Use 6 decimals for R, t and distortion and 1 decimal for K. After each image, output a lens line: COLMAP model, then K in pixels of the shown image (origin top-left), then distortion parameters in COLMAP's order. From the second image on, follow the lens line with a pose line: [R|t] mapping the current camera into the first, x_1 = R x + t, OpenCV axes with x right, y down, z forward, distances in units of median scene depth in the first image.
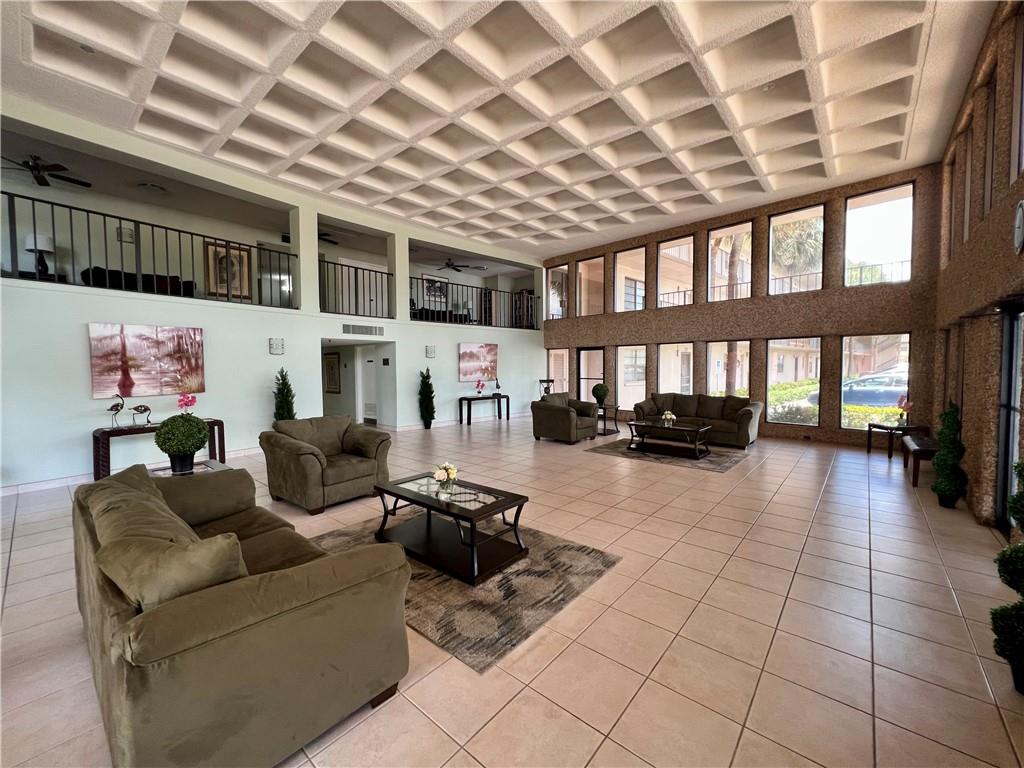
lens RADIAL K [[413.8, 0, 512.0], [0, 413.8, 384.0], [0, 0, 1]] dist [-0.000086, -0.000239]
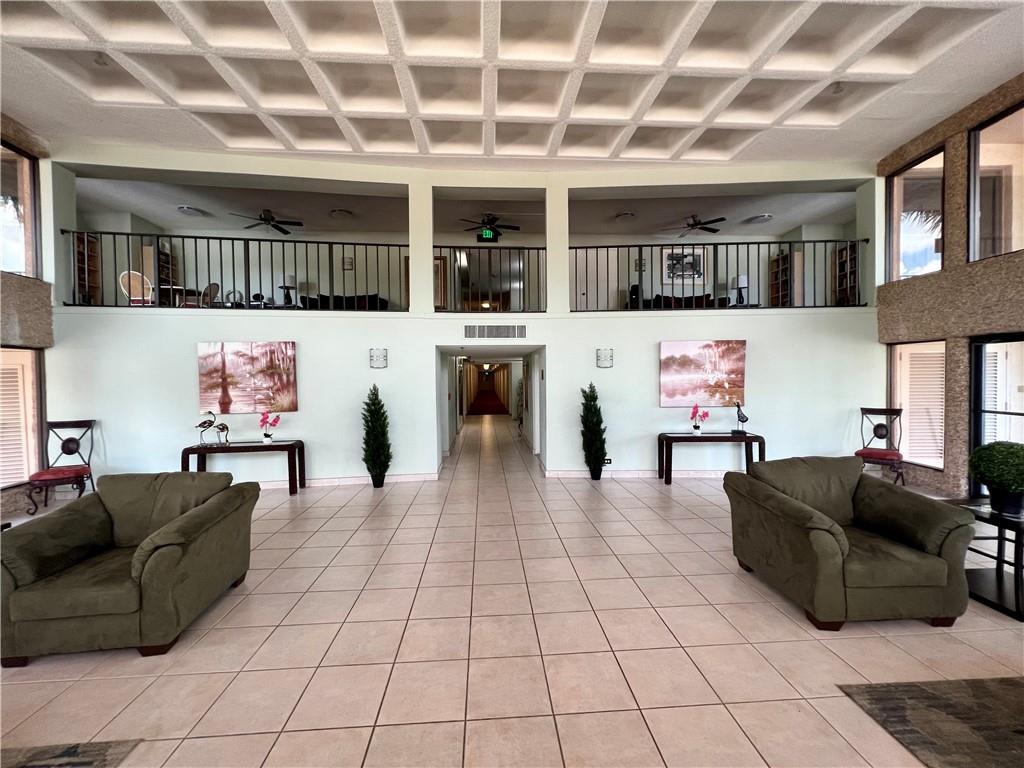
lens RADIAL K [[413.8, 0, 512.0], [0, 413.8, 384.0], [0, 0, 1]] dist [-0.000086, -0.000239]
pose [[0.697894, 0.012986, -0.716083, 0.178070], [-0.026568, 0.999617, -0.007766, -0.033076], [0.715708, 0.024445, 0.697971, 0.506674]]
